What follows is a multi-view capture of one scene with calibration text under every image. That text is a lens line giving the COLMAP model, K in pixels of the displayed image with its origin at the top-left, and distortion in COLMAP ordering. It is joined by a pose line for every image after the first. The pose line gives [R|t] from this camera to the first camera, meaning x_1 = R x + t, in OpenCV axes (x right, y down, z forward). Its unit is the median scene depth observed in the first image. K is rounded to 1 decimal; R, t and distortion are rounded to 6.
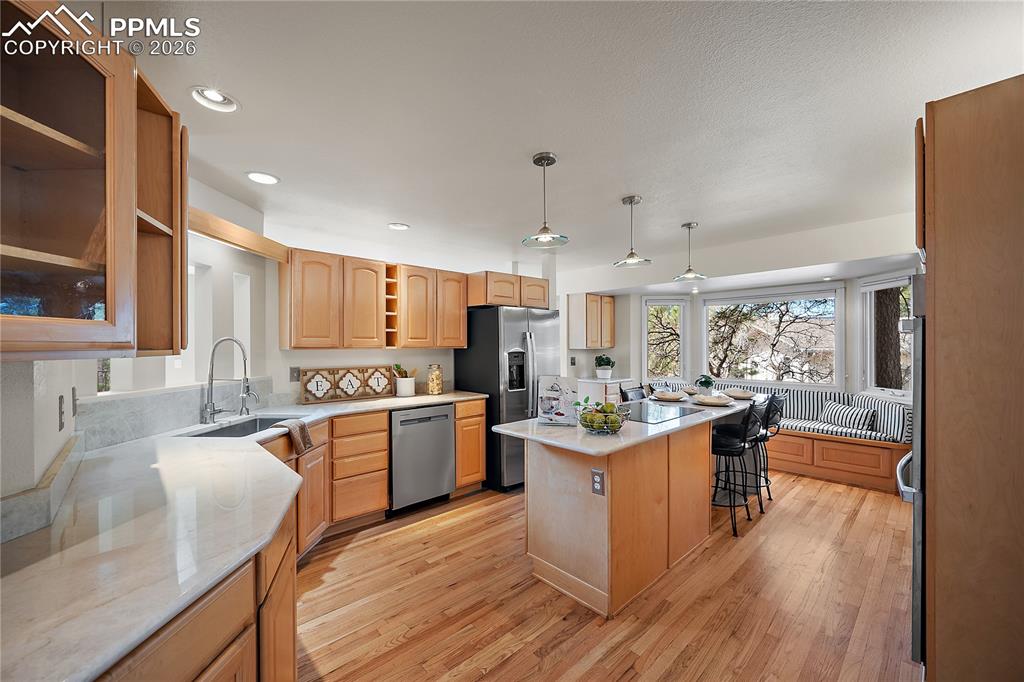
lens RADIAL K [[399.9, 0, 510.5], [0, 399.9, 344.1], [0, 0, 1]] dist [-0.000928, 0.001604]
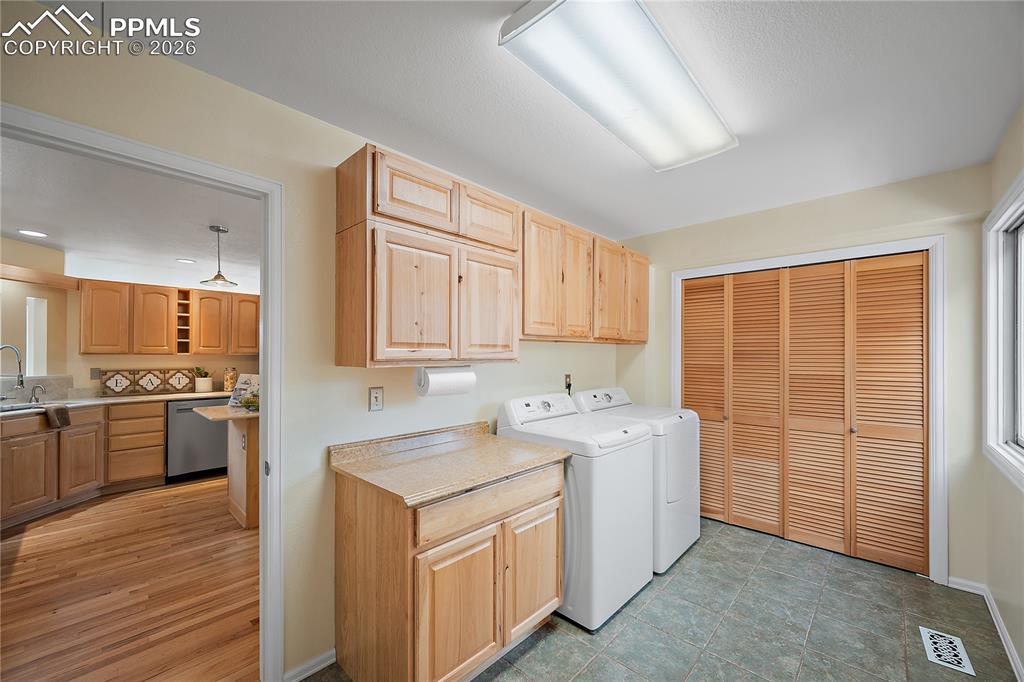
lens RADIAL K [[399.9, 0, 504.1], [0, 399.9, 350.9], [0, 0, 1]] dist [-0.000928, 0.001604]
pose [[0.998401, 0.006289, 0.056178, 0.656004], [-0.006099, 0.999975, -0.003563, -0.002812], [-0.056199, 0.003215, 0.998414, -0.344344]]
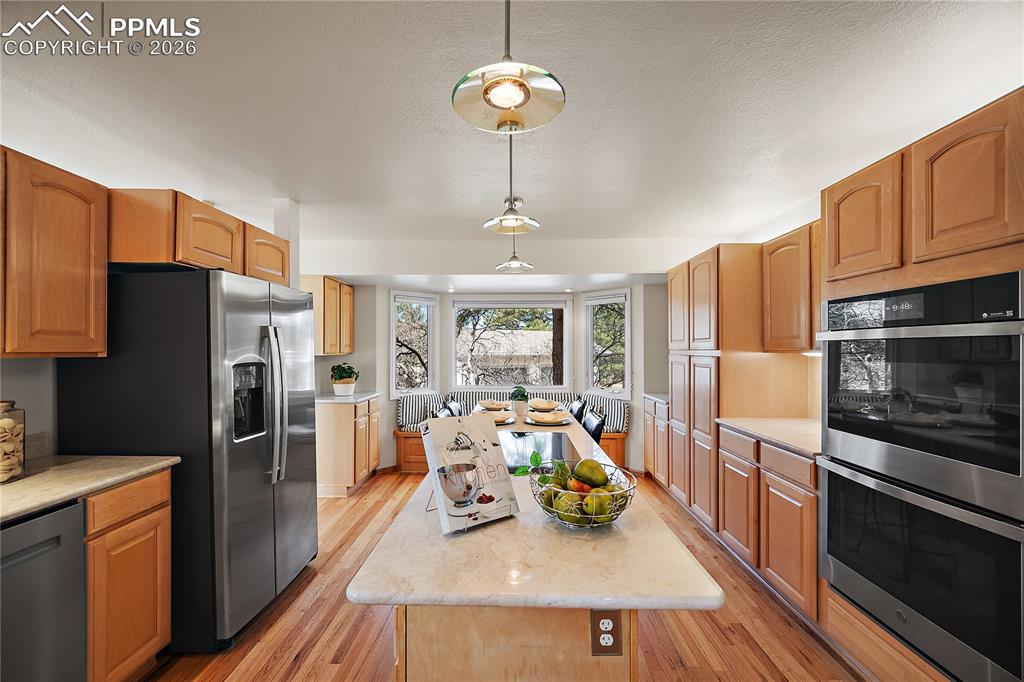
lens RADIAL K [[399.9, 0, 507.5], [0, 399.9, 347.9], [0, 0, 1]] dist [-0.000928, 0.001604]
pose [[0.704928, 0.006717, 0.709248, -0.126009], [-0.004845, 0.999977, -0.004656, 0.000595], [-0.709263, -0.000154, 0.704944, 0.430745]]
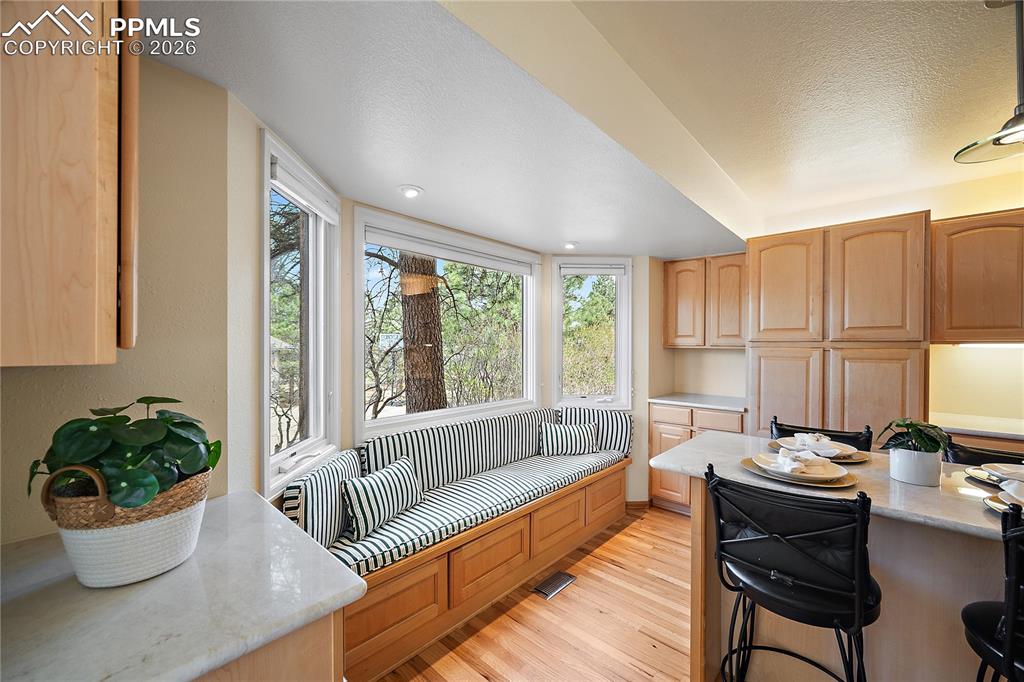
lens RADIAL K [[399.9, 0, 513.5], [0, 399.9, 345.9], [0, 0, 1]] dist [-0.000928, 0.001604]
pose [[-0.067601, 0.001845, 0.997711, 0.138086], [-0.004633, 0.999987, -0.002163, 0.013580], [-0.997702, -0.004769, -0.067591, 1.416669]]
